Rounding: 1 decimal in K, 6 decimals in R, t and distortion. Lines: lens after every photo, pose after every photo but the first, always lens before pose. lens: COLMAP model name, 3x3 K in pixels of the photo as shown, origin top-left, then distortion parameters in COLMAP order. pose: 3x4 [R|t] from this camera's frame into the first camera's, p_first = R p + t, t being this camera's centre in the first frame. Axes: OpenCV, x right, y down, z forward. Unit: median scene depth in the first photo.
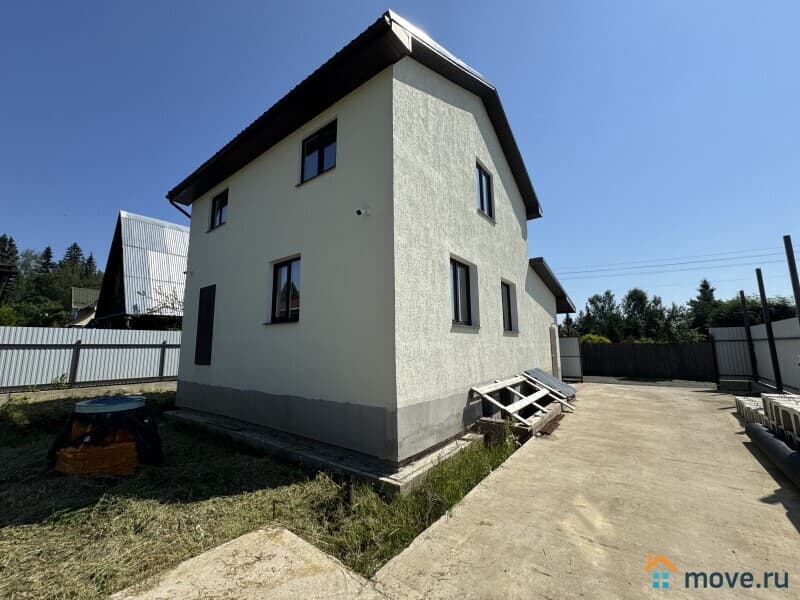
lens RADIAL K [[323.2, 0, 397.5], [0, 323.2, 300.0], [0, 0, 1]] dist [-0.003608, 0.000940]
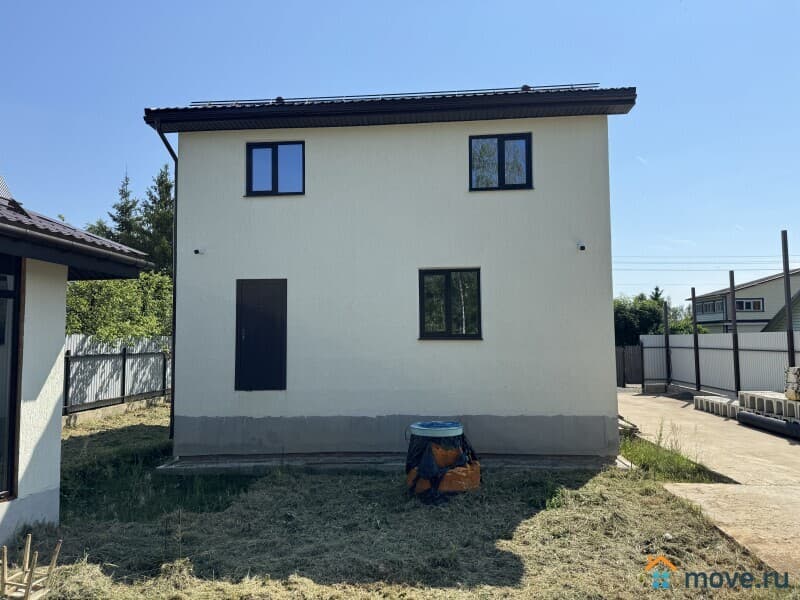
lens RADIAL K [[571.2, 0, 404.4], [0, 571.2, 296.7], [0, 0, 1]] dist [0.028170, -0.032056]
pose [[0.840703, 0.041818, 0.539880, -0.195111], [-0.074798, 0.996424, 0.039295, -0.015187], [-0.536306, -0.073417, 0.840824, -0.041176]]
